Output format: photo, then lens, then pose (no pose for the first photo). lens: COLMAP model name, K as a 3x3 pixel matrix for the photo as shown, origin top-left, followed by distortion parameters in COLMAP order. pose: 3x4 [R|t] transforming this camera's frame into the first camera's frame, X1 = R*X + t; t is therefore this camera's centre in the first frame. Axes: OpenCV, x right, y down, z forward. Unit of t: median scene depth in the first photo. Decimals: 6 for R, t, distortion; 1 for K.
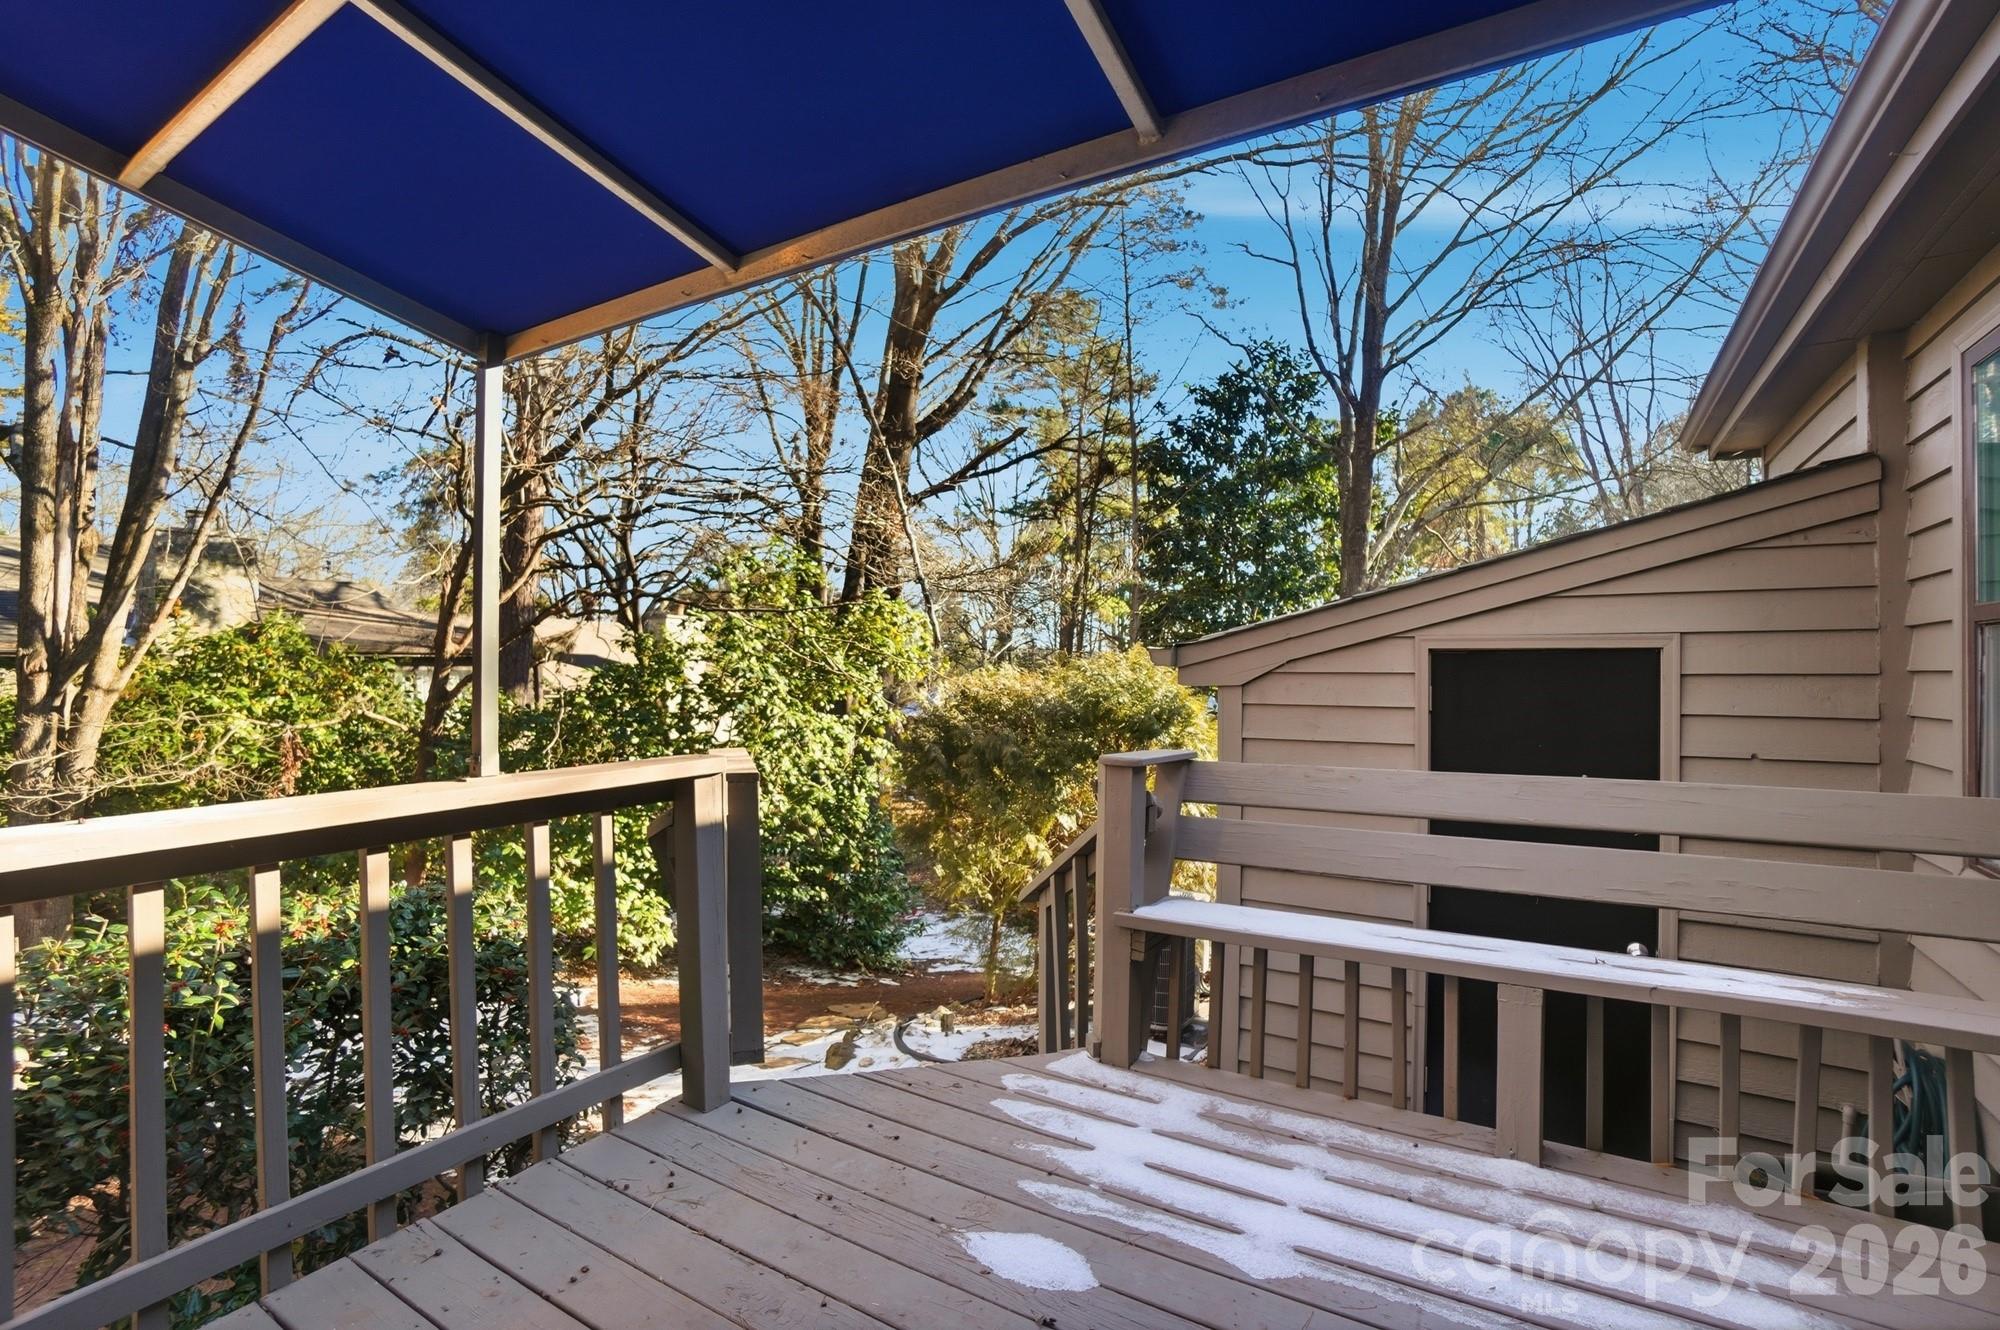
lens RADIAL K [[900.8, 0, 998.9], [0, 900.8, 668.1], [0, 0, 1]] dist [-0.044397, 0.013295]
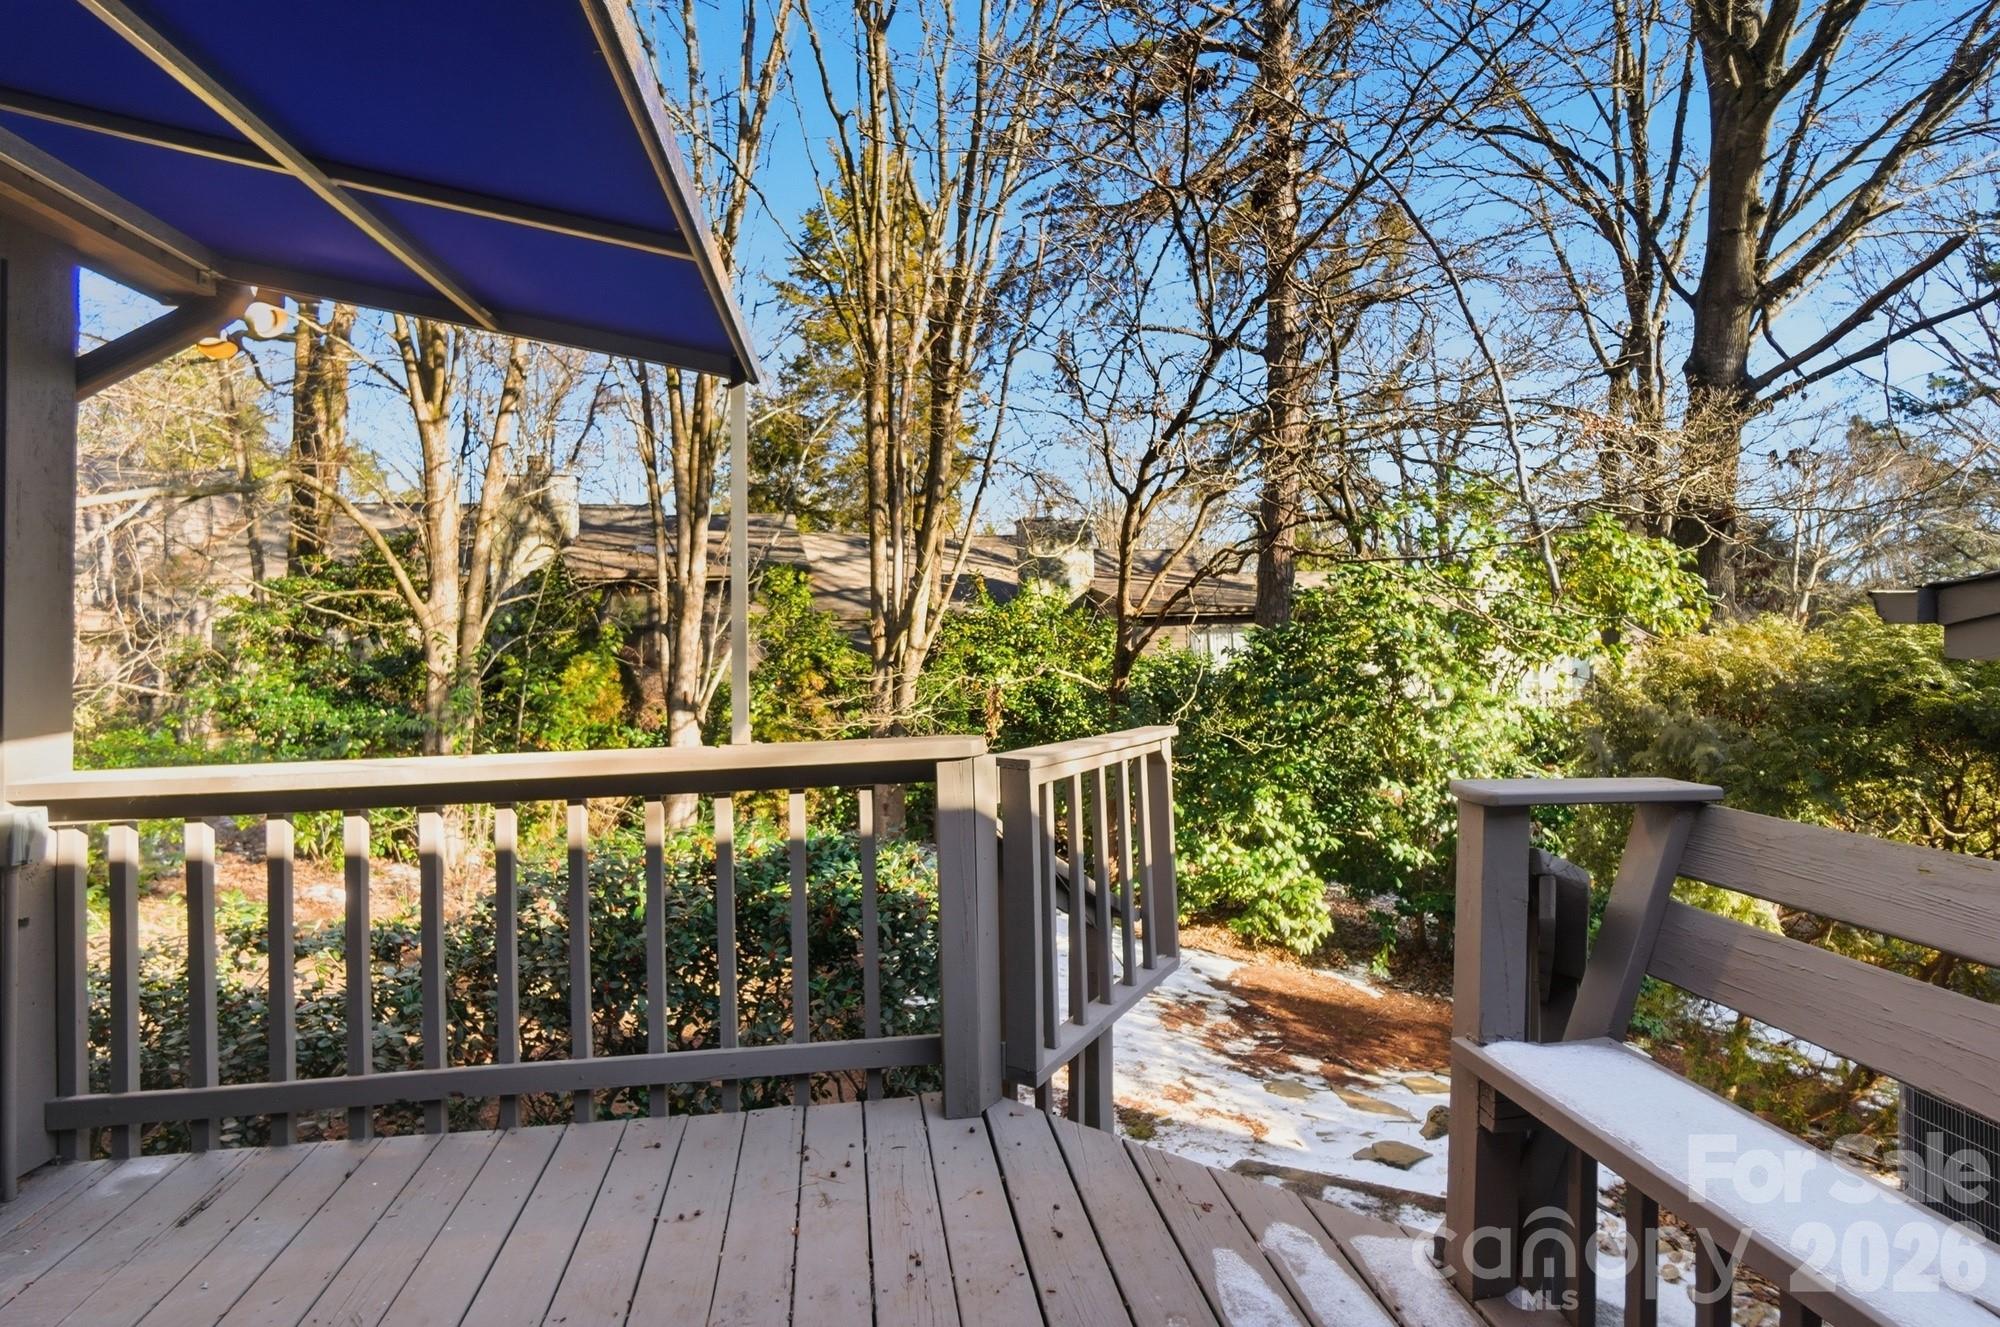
lens RADIAL K [[959.4, 0, 1008.0], [0, 959.4, 602.0], [0, 0, 1]] dist [-0.017754, 0.000209]
pose [[0.662827, -0.030145, -0.748166, 0.157514], [0.015562, 0.999528, -0.026486, -0.006042], [0.748611, 0.005913, 0.662983, 0.120906]]
